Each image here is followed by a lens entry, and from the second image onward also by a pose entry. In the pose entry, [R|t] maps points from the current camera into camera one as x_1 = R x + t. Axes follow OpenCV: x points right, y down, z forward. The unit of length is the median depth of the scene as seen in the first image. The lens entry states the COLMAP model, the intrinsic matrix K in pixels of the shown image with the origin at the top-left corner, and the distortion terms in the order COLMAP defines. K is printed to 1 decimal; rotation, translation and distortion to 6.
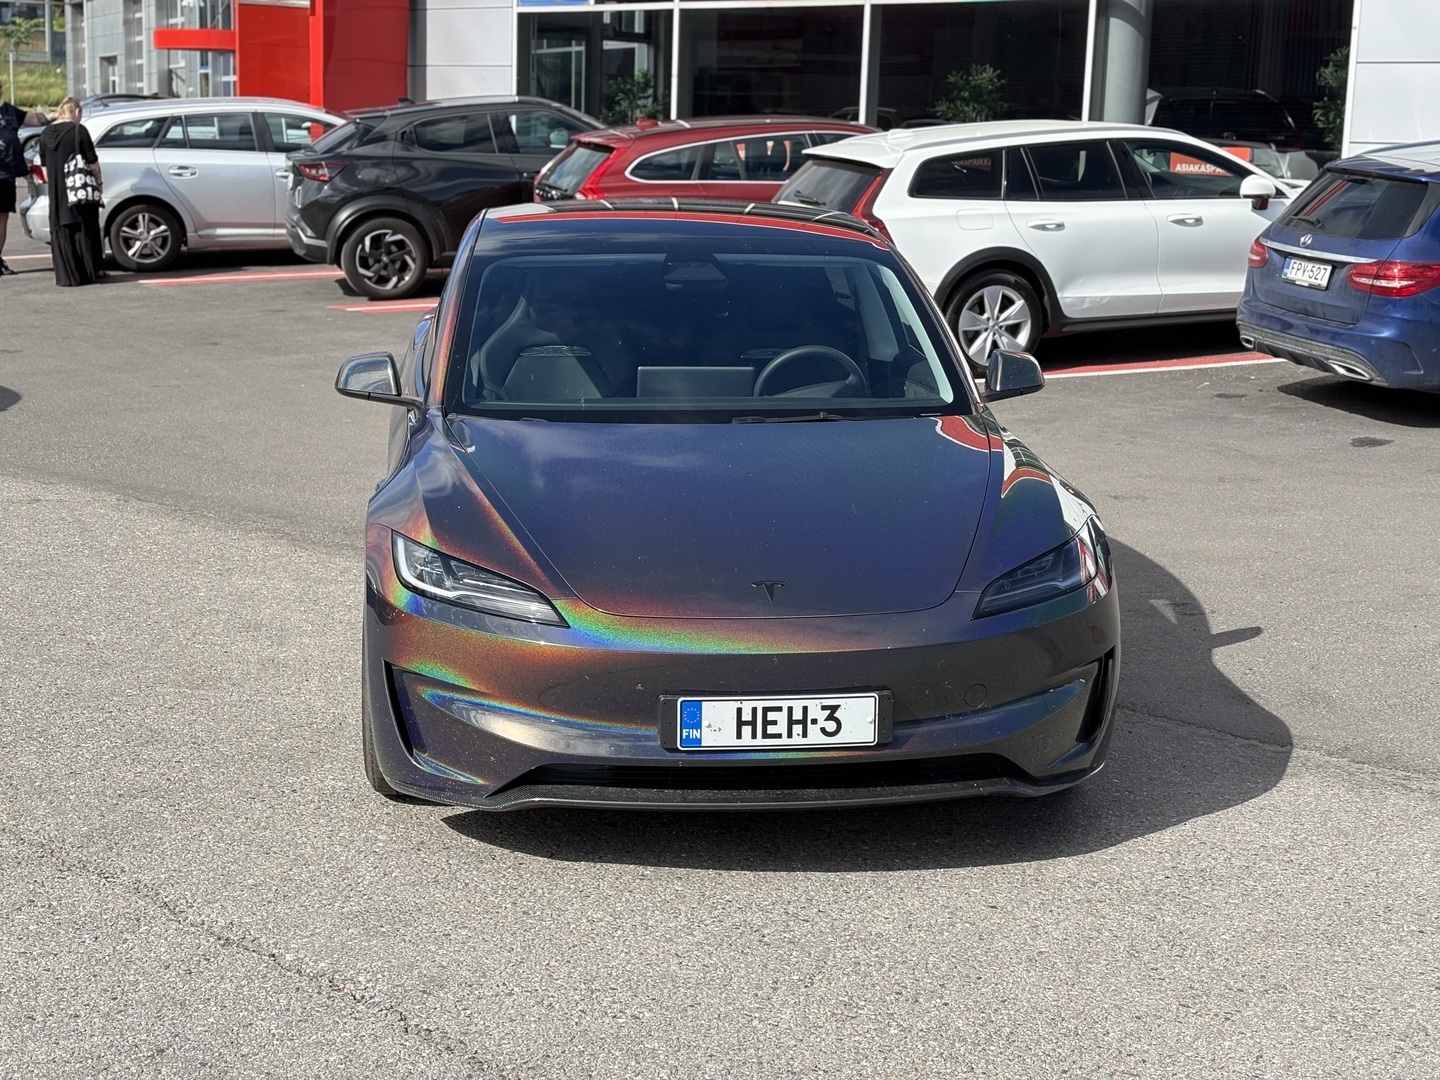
lens RADIAL K [[2175.7, 0, 723.2], [0, 2175.7, 532.9], [0, 0, 1]] dist [0.091707, 0.000000]
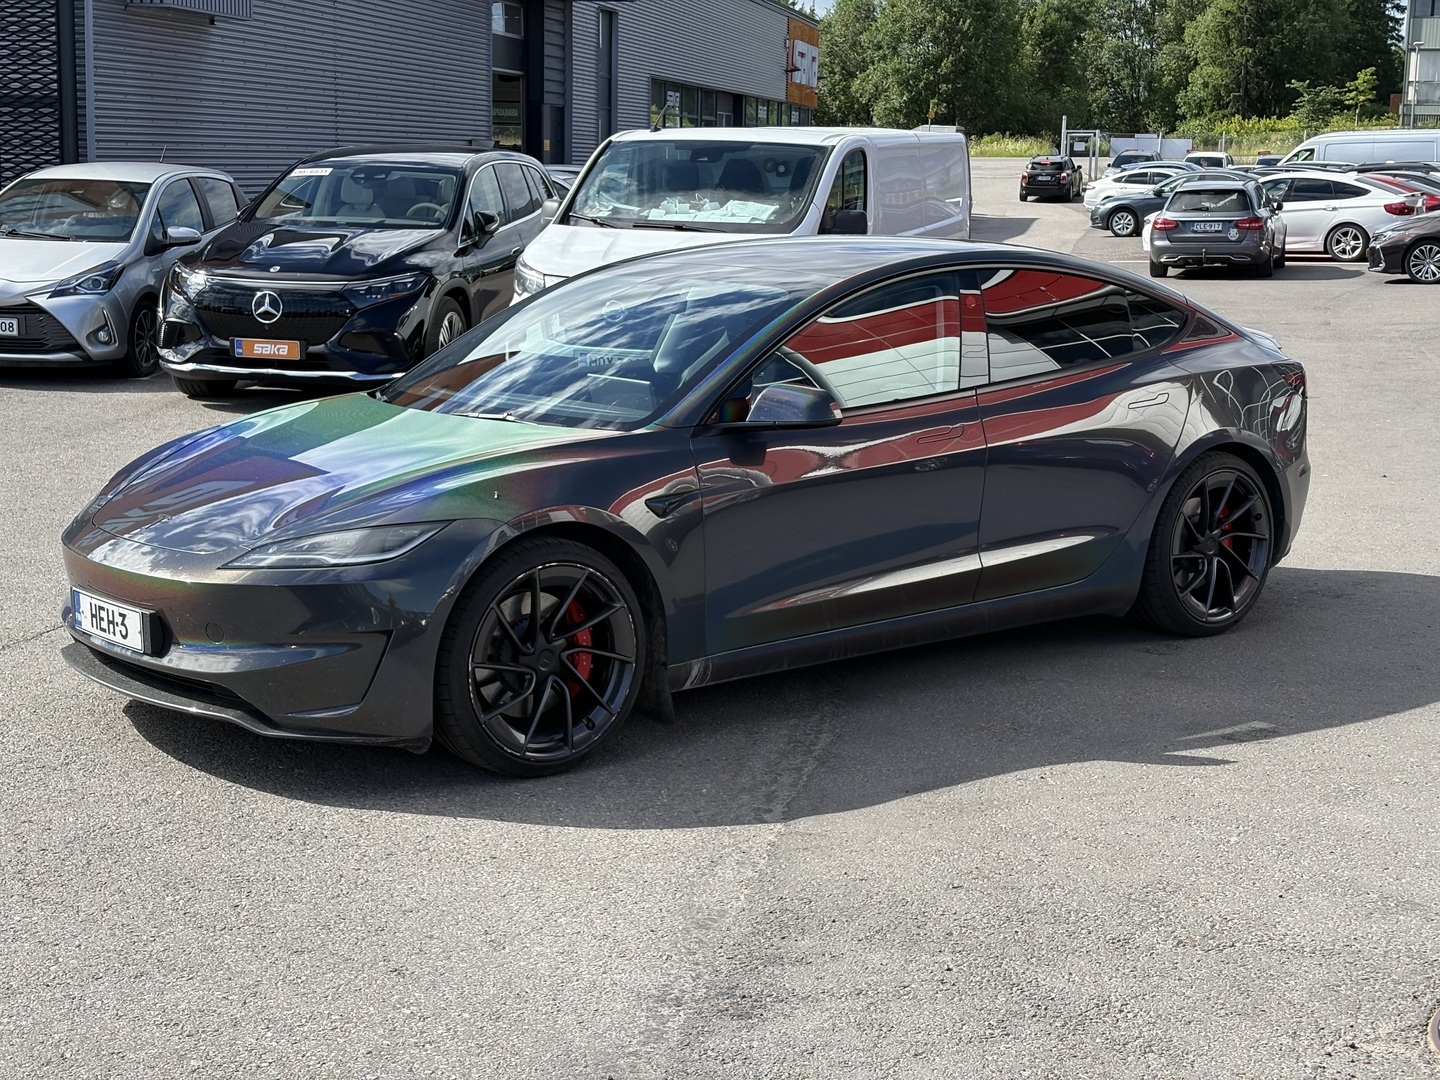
lens RADIAL K [[2175.7, 0, 719.7], [0, 2175.7, 541.9], [0, 0, 1]] dist [0.091707, 0.000000]
pose [[0.552349, 0.125288, -0.824144, 1.265176], [-0.158348, 0.986410, 0.043830, -0.070077], [0.818435, 0.106292, 0.564682, 0.567447]]
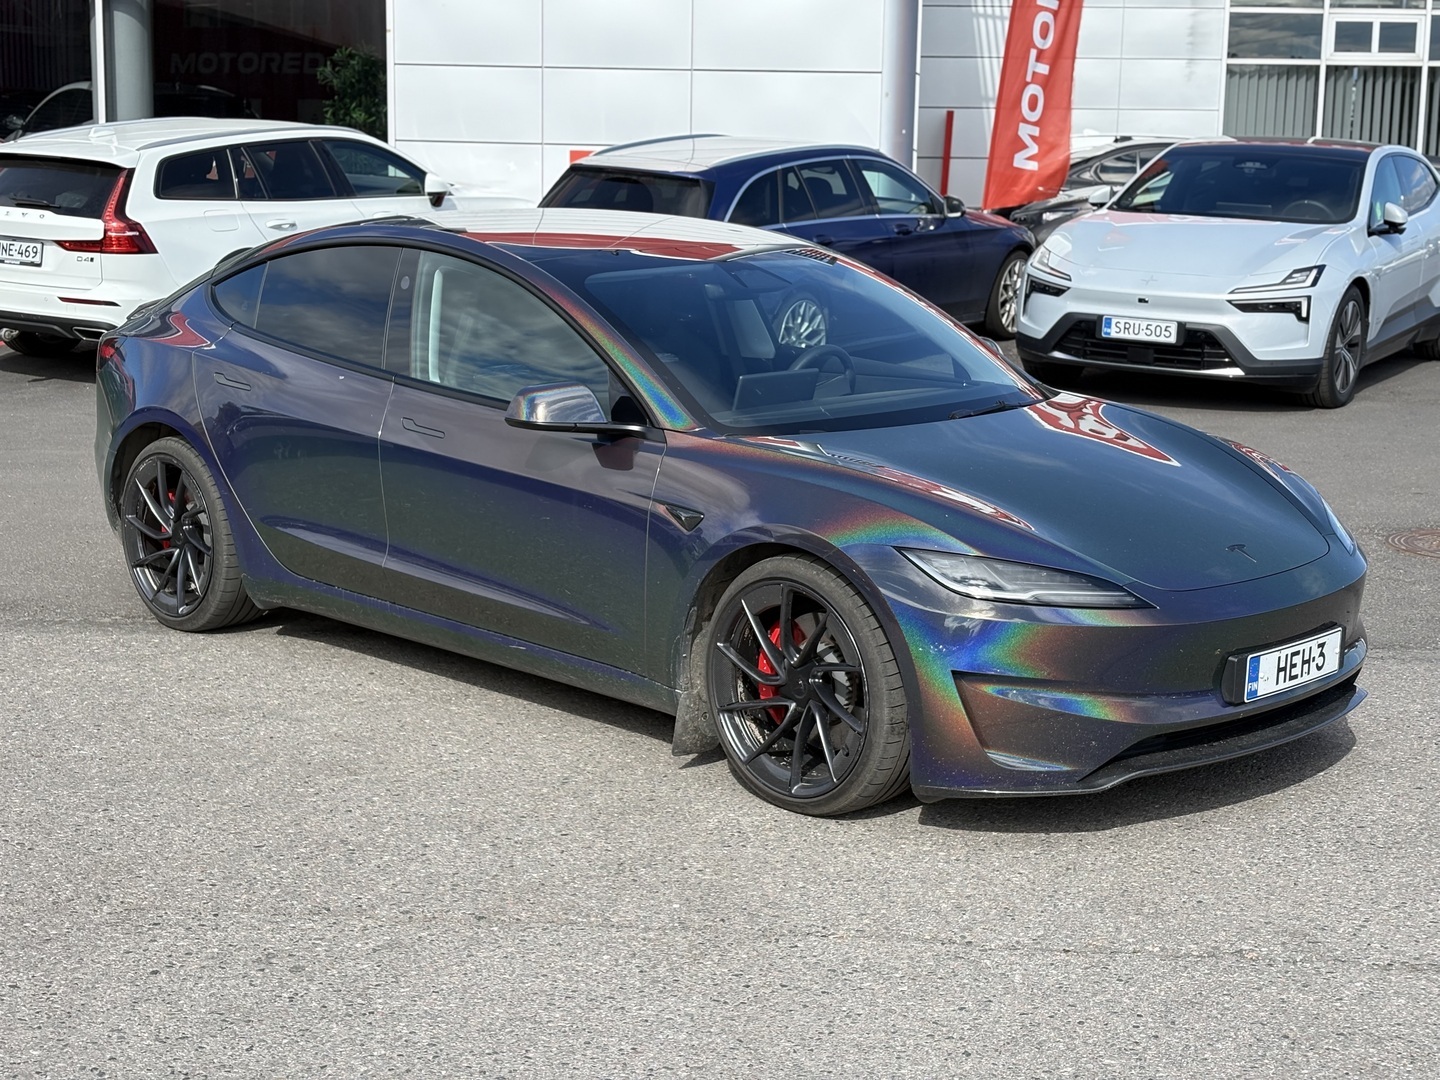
lens RADIAL K [[2175.7, 0, 723.9], [0, 2175.7, 543.4], [0, 0, 1]] dist [0.091707, 0.000000]
pose [[0.775033, -0.120307, 0.620363, -0.911849], [0.113814, 0.992231, 0.050234, -0.068035], [-0.621587, 0.031673, 0.782705, 0.284717]]
